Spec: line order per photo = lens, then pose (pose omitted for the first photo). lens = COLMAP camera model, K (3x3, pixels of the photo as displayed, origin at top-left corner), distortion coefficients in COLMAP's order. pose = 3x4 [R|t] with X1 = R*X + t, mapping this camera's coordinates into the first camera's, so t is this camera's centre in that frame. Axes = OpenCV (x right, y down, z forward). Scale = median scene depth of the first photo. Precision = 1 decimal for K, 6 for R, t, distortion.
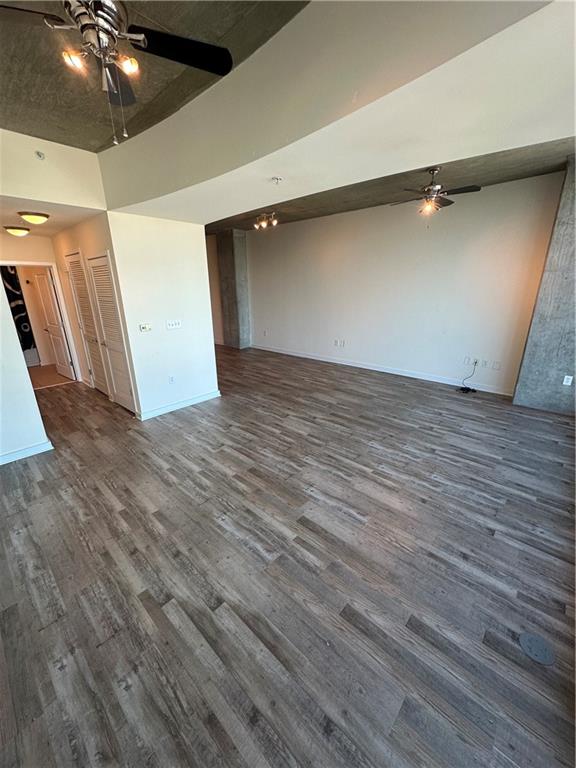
lens RADIAL K [[304.5, 0, 286.5], [0, 304.5, 391.2], [0, 0, 1]] dist [-0.003545, 0.001227]
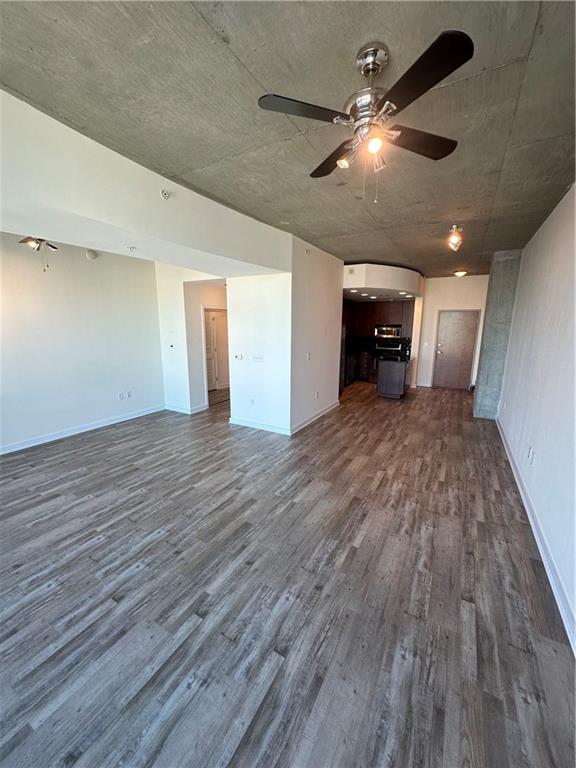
lens RADIAL K [[304.5, 0, 281.2], [0, 304.5, 379.2], [0, 0, 1]] dist [-0.003545, 0.001227]
pose [[0.213600, 0.188774, -0.958509, 1.054599], [-0.331383, 0.936981, 0.110687, -0.392454], [0.919000, 0.293991, 0.262695, 1.015453]]
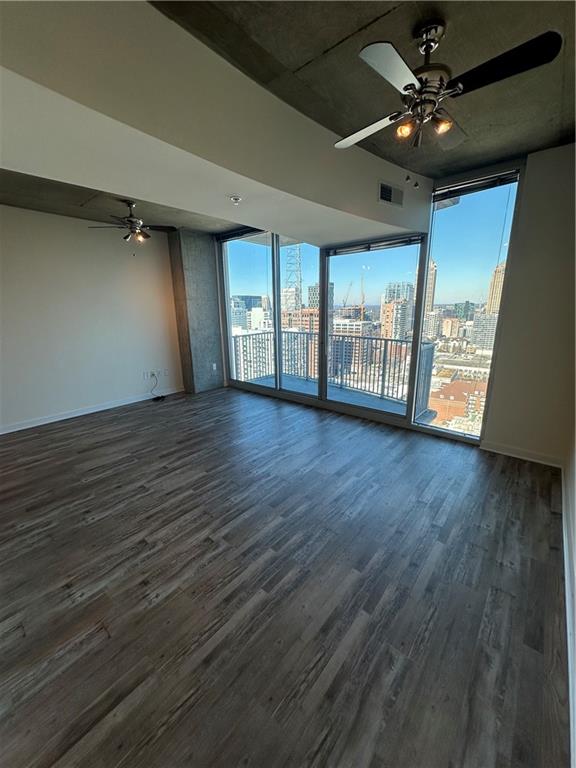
lens RADIAL K [[304.5, 0, 287.8], [0, 304.5, 388.9], [0, 0, 1]] dist [-0.003545, 0.001227]
pose [[-0.046775, -0.254438, 0.965957, -0.830332], [0.348202, 0.902209, 0.254508, -0.247555], [-0.936252, 0.348253, 0.046395, 0.729674]]
